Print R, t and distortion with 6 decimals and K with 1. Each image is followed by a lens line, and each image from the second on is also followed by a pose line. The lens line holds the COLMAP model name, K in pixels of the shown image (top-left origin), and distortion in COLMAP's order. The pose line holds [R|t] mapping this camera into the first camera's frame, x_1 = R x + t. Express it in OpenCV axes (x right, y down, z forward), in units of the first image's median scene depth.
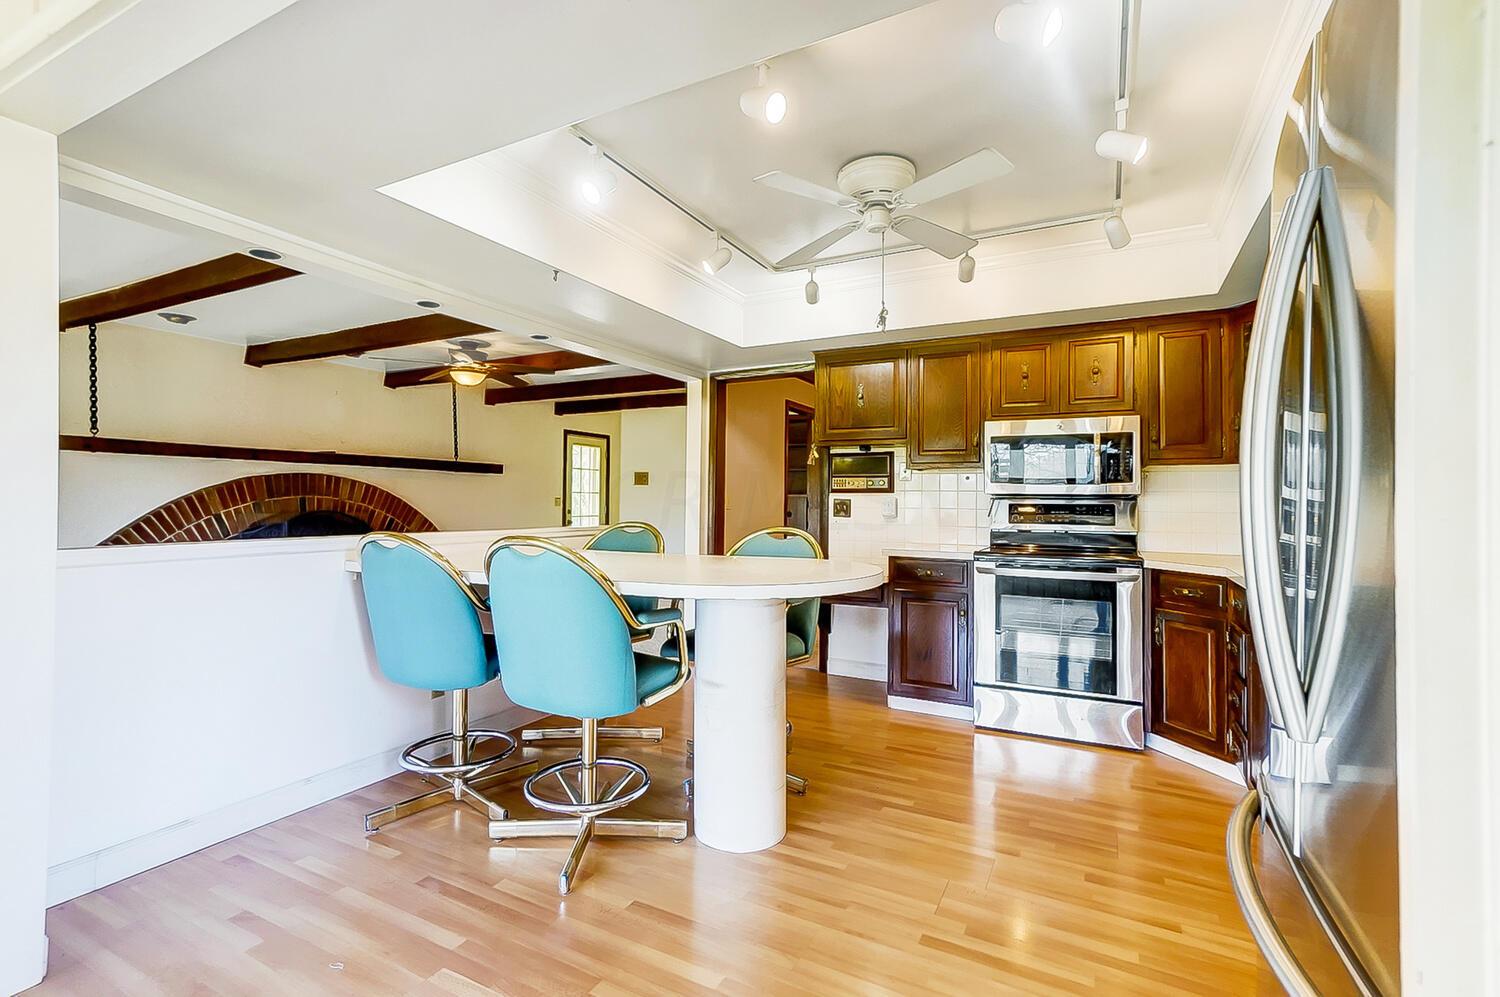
lens RADIAL K [[663.3, 0, 741.9], [0, 663.3, 492.5], [0, 0, 1]] dist [-0.003246, -0.000033]
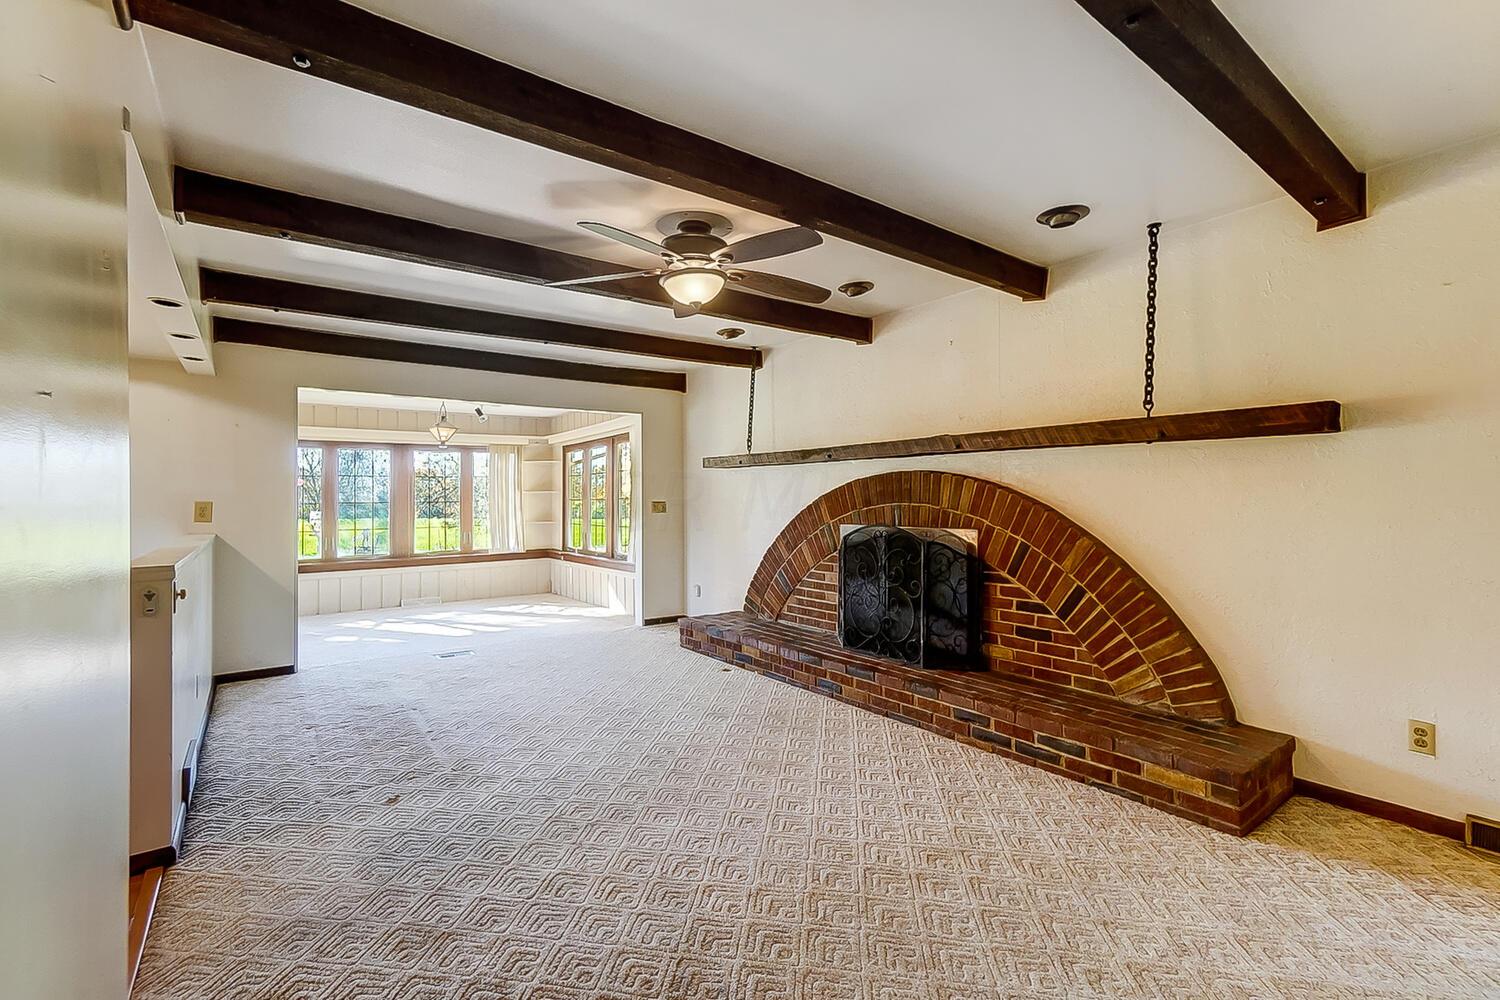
lens RADIAL K [[663.3, 0, 754.0], [0, 663.3, 506.0], [0, 0, 1]] dist [-0.003246, -0.000033]
pose [[-0.434095, -0.005233, -0.900852, 0.053568], [0.002648, 0.999971, -0.007085, 0.012843], [0.900863, -0.005461, -0.434069, 1.149540]]
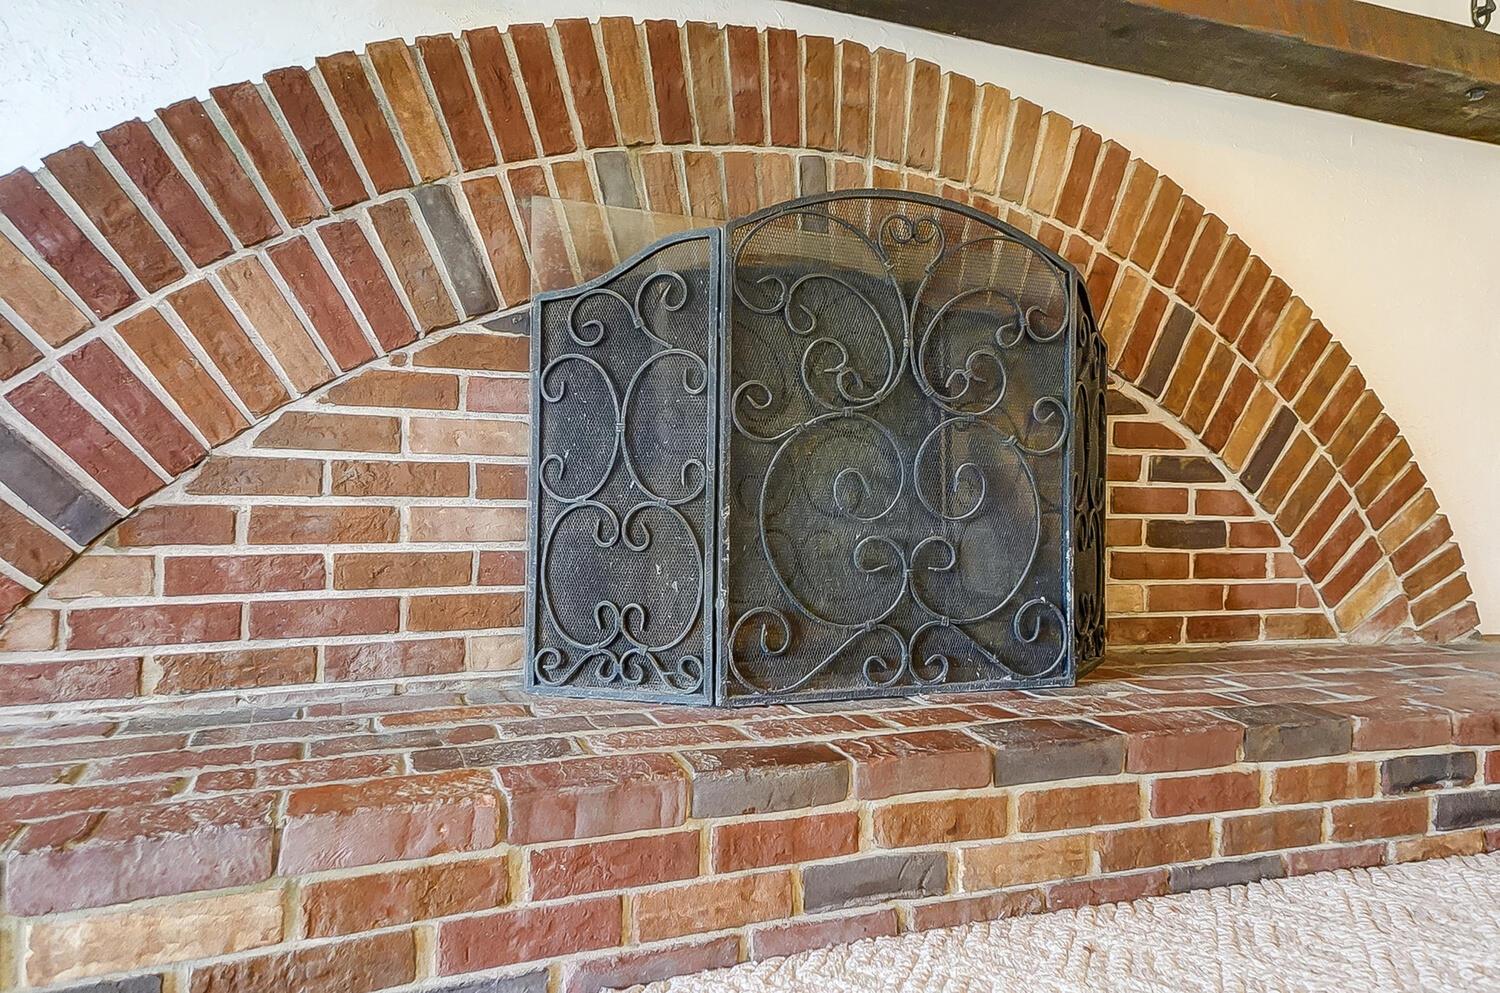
lens RADIAL K [[955.3, 0, 755.6], [0, 955.3, 486.8], [0, 0, 1]] dist [0.086982, 0.002671]
pose [[0.748576, -0.003608, -0.663039, -0.470357], [-0.001710, 0.999971, -0.007373, 0.108536], [0.663046, 0.006653, 0.748549, 0.751004]]
